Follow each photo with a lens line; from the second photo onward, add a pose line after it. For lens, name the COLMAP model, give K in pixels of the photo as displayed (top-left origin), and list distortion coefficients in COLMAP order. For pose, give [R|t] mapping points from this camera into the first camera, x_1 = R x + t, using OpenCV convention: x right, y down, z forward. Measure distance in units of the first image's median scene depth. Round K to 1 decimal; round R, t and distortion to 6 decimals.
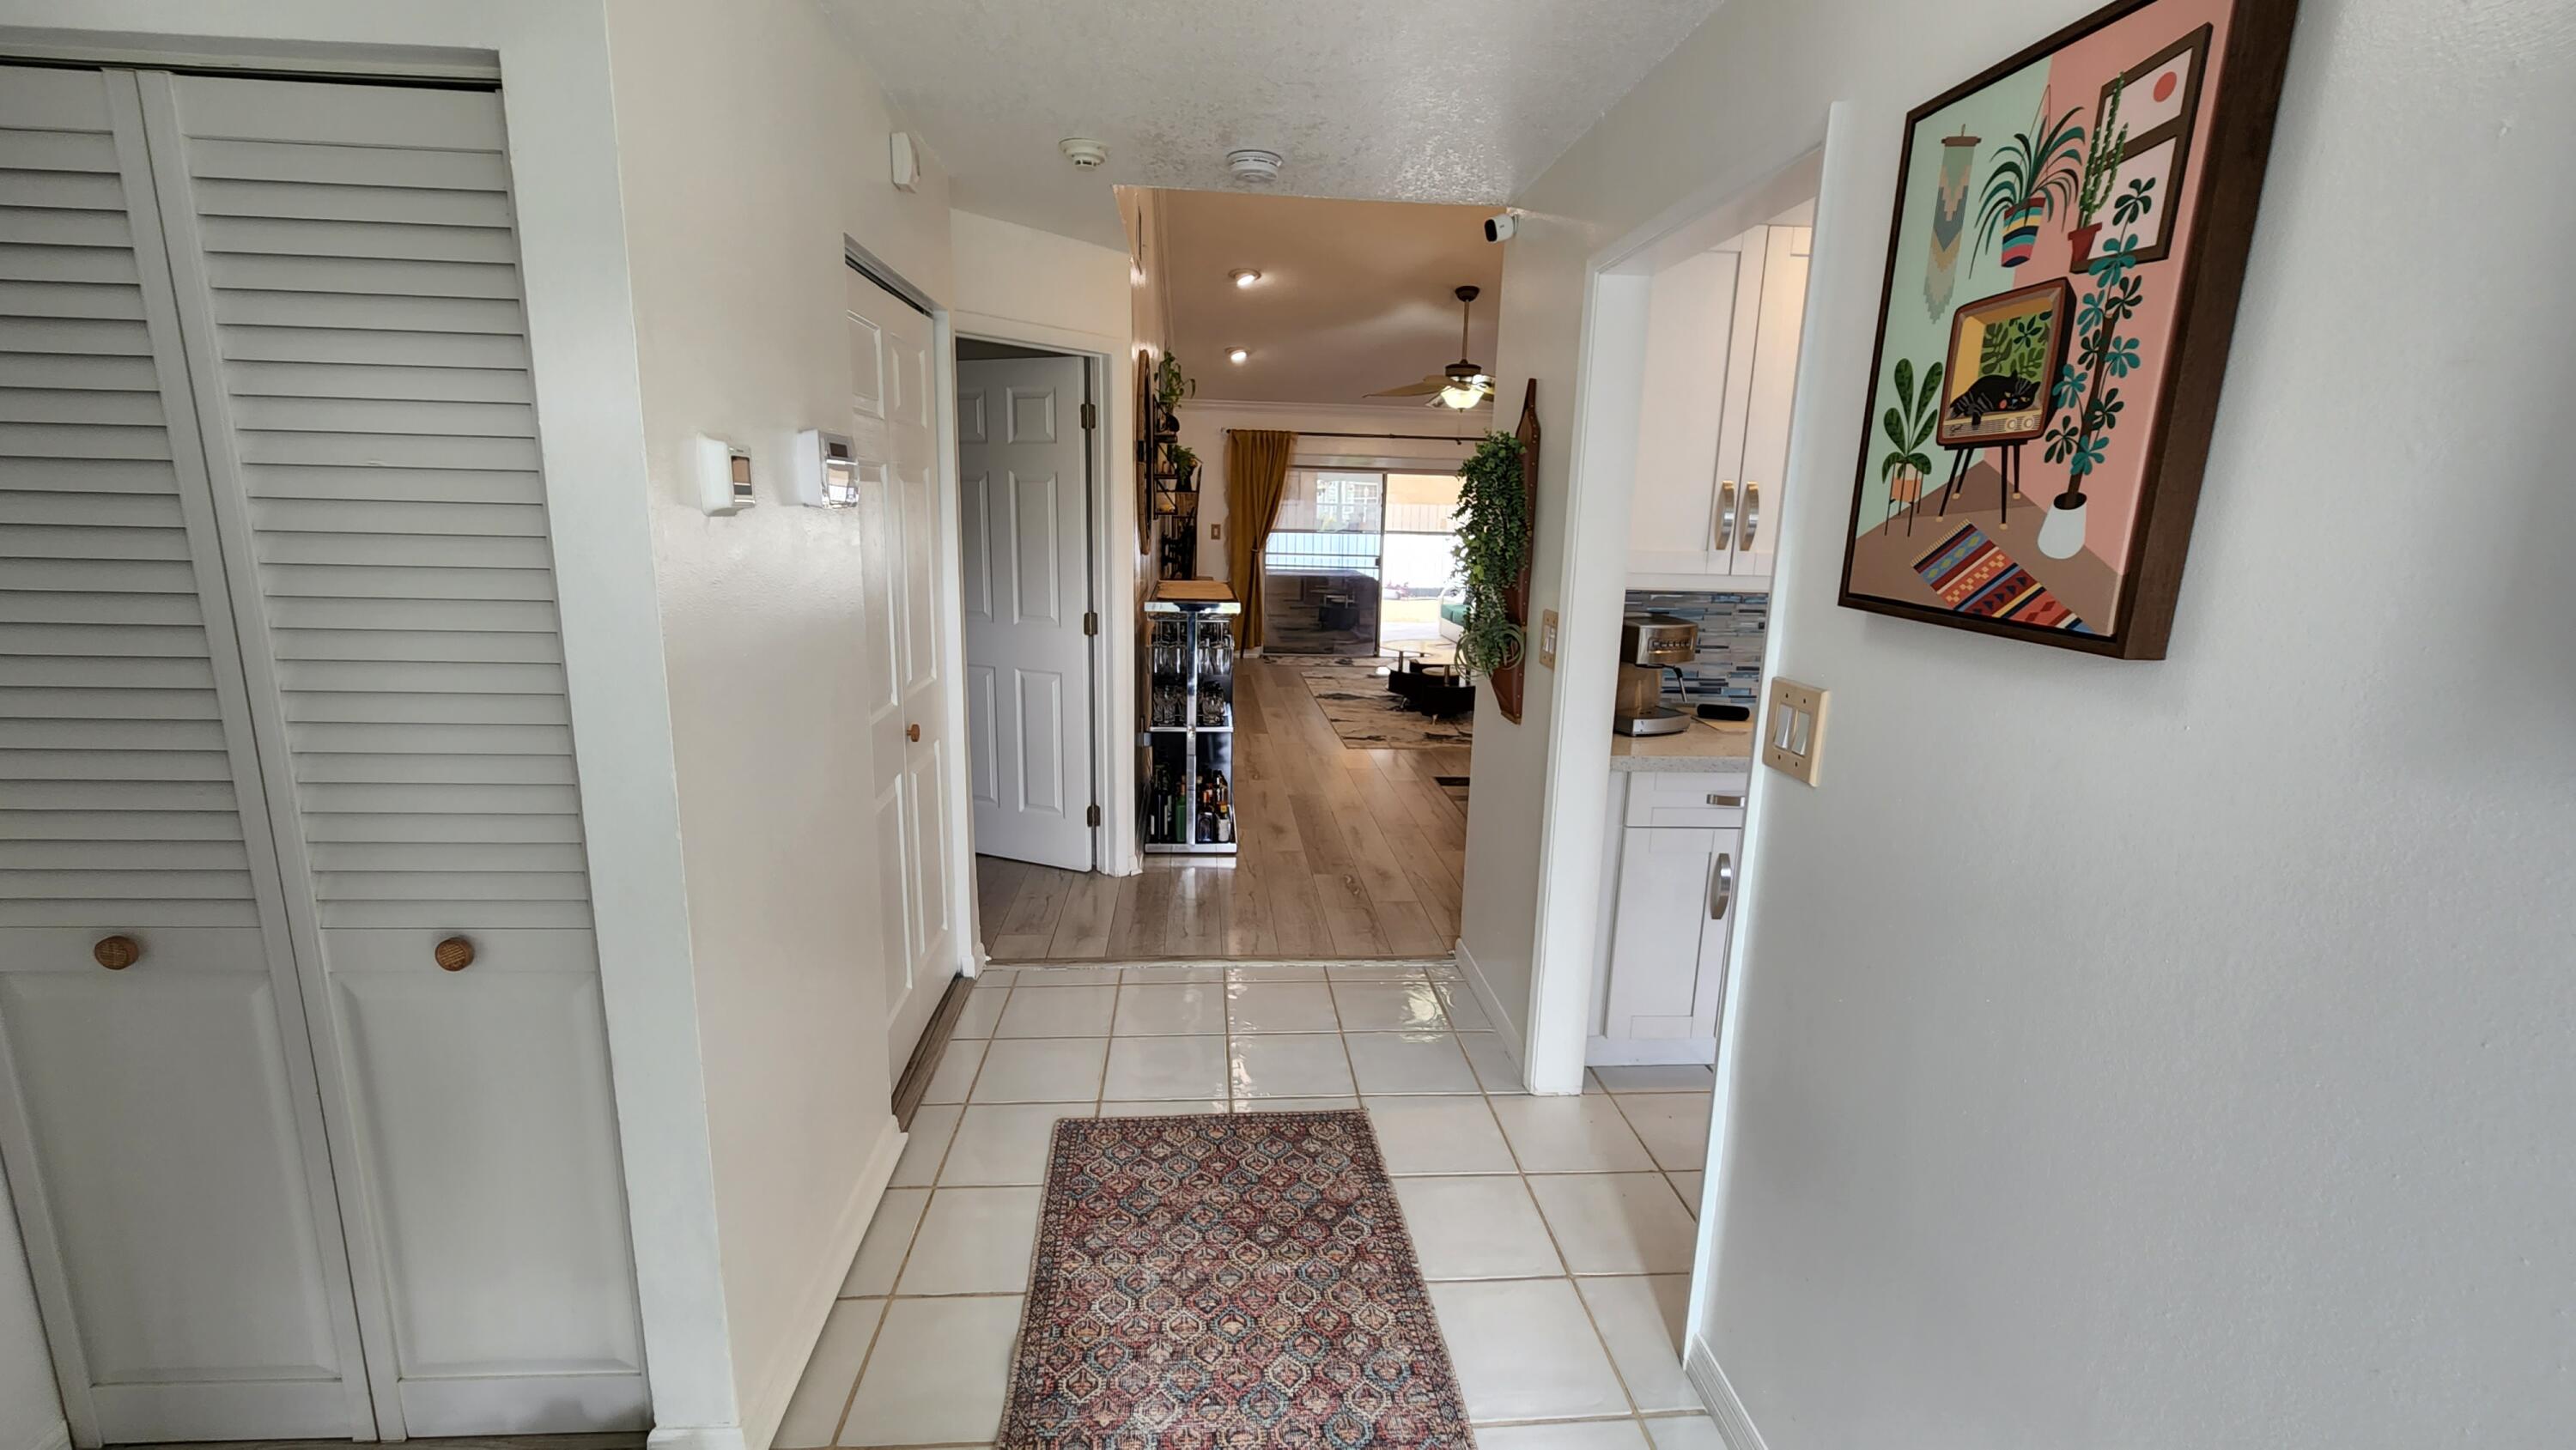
lens RADIAL K [[1053.7, 0, 1270.8], [0, 1053.7, 720.2], [0, 0, 1]] dist [0.004050, -0.000269]
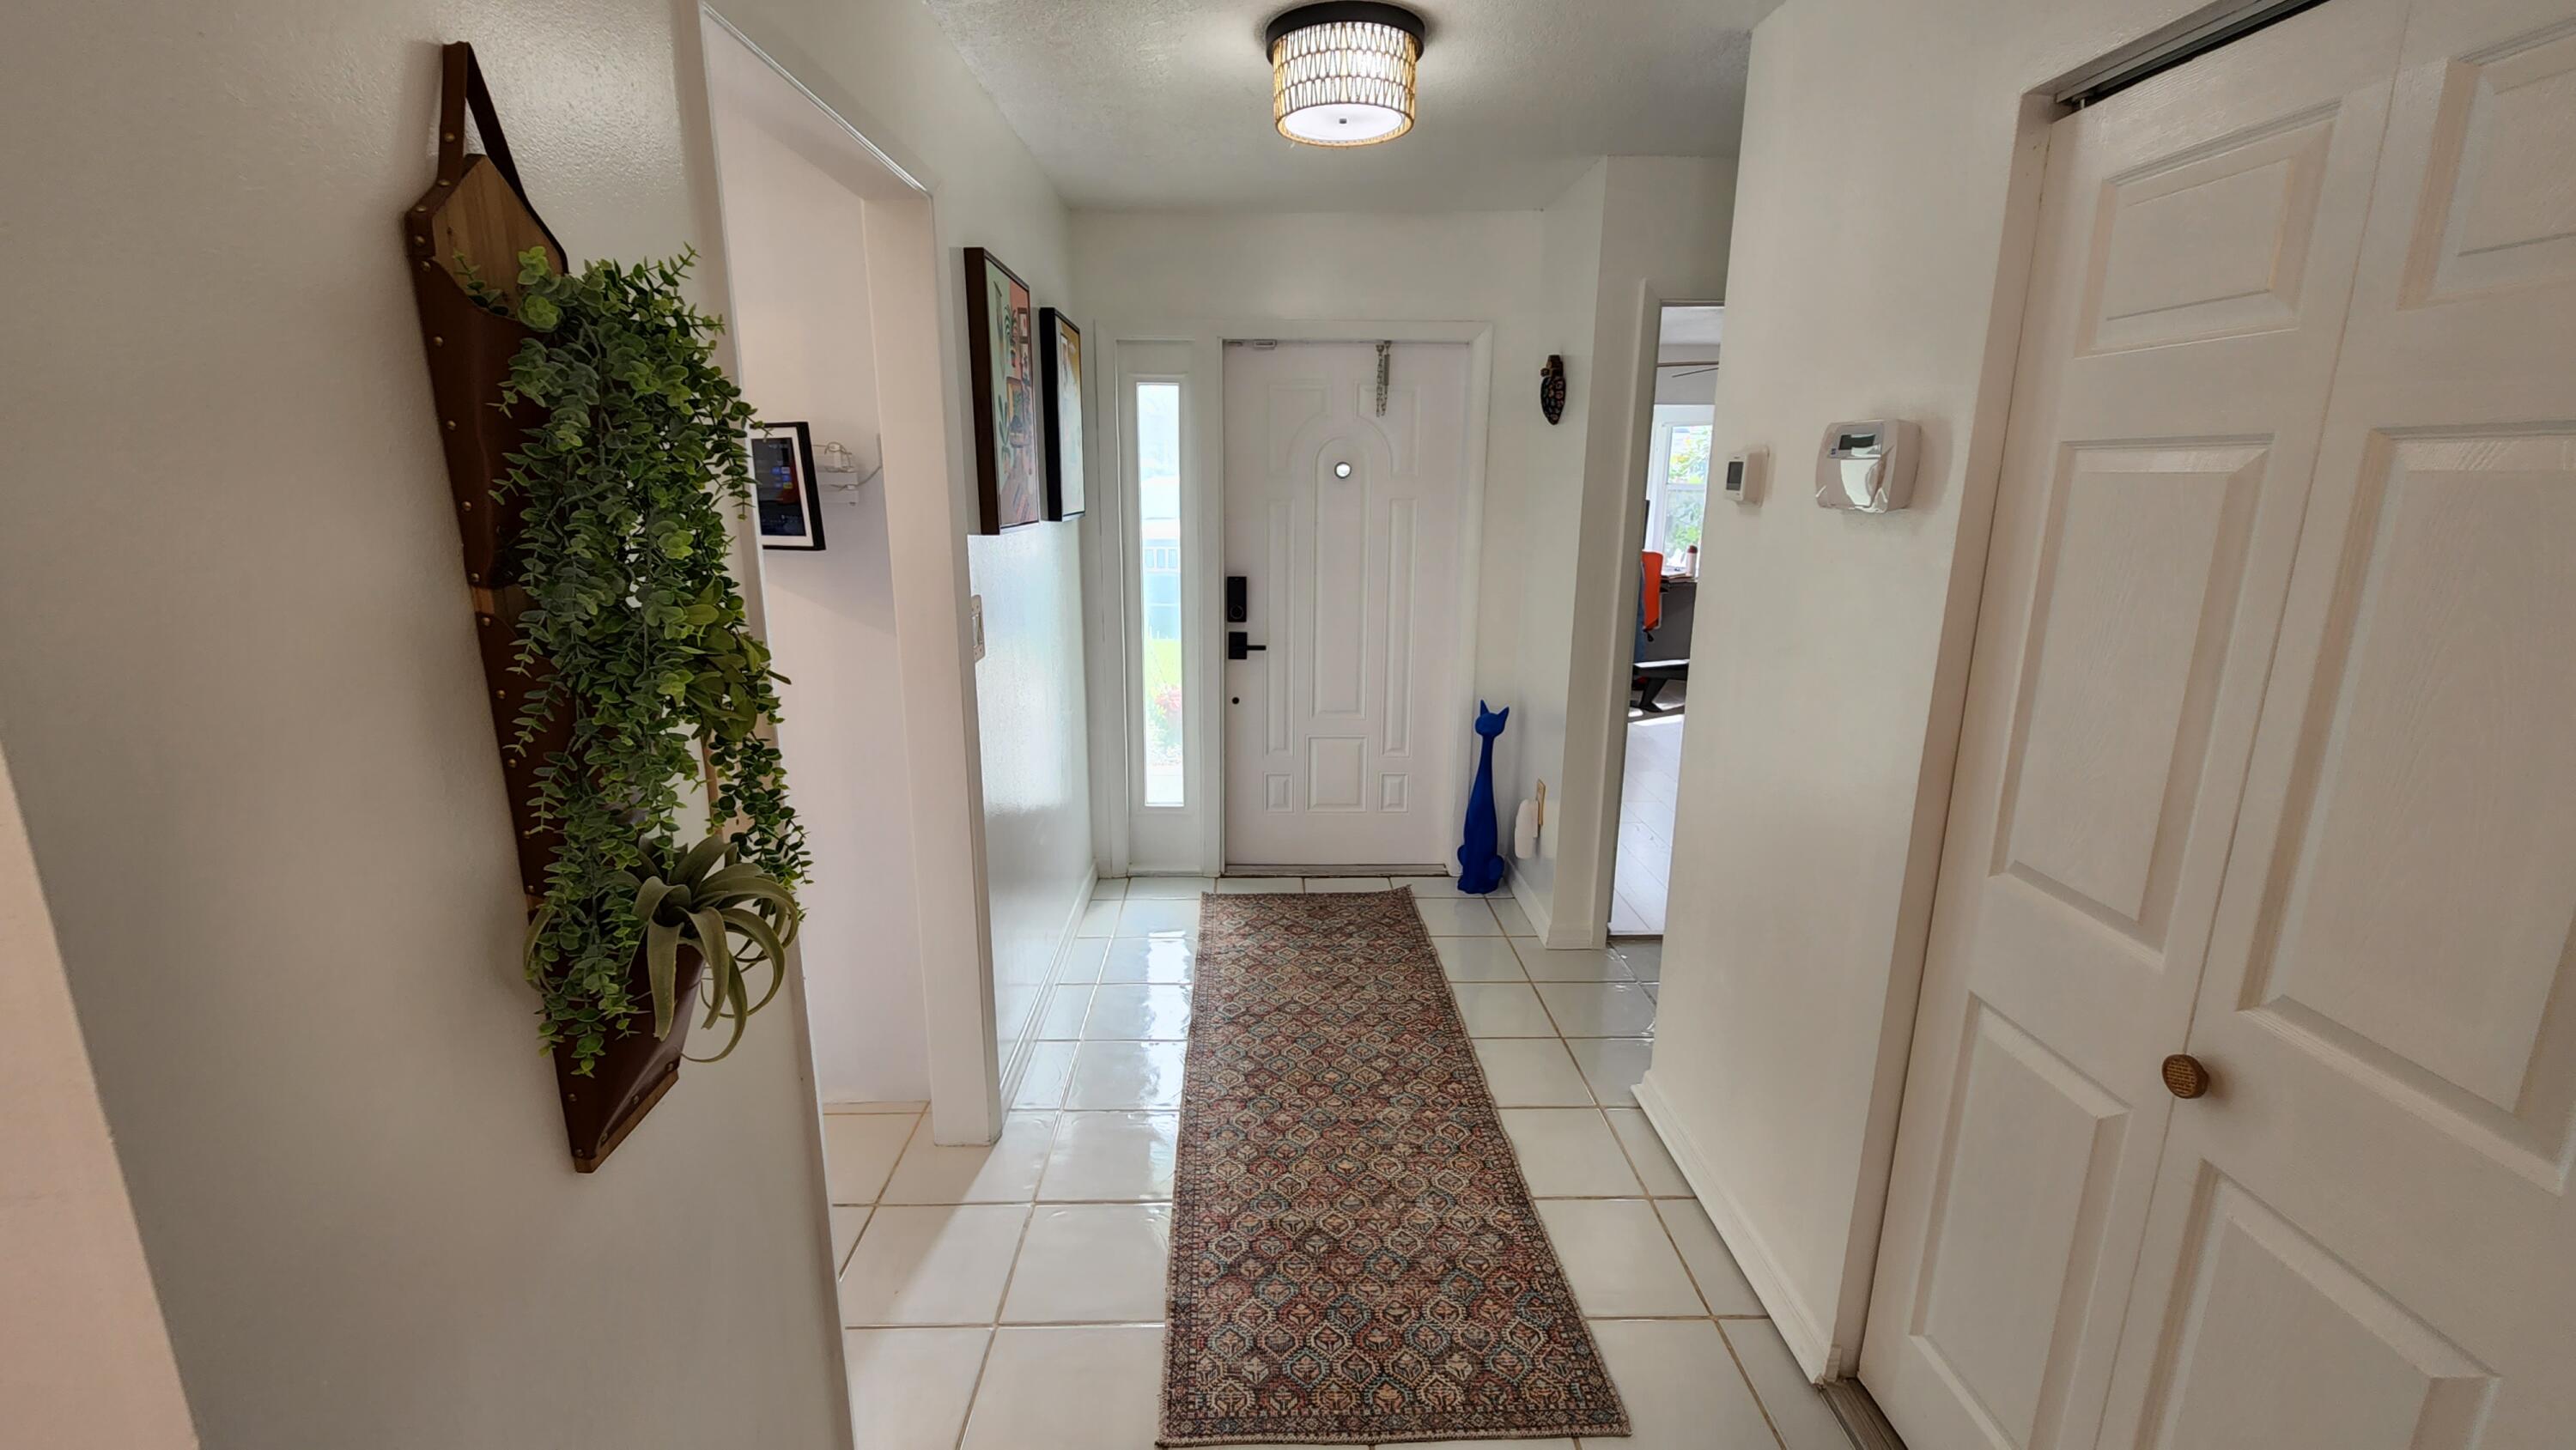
lens RADIAL K [[1053.7, 0, 1270.8], [0, 1053.7, 720.2], [0, 0, 1]] dist [0.004050, -0.000269]
pose [[-0.998168, -0.040189, 0.045234, 0.014474], [-0.016975, 0.903528, 0.428192, -0.363449], [-0.058079, 0.426640, -0.902555, 1.680847]]
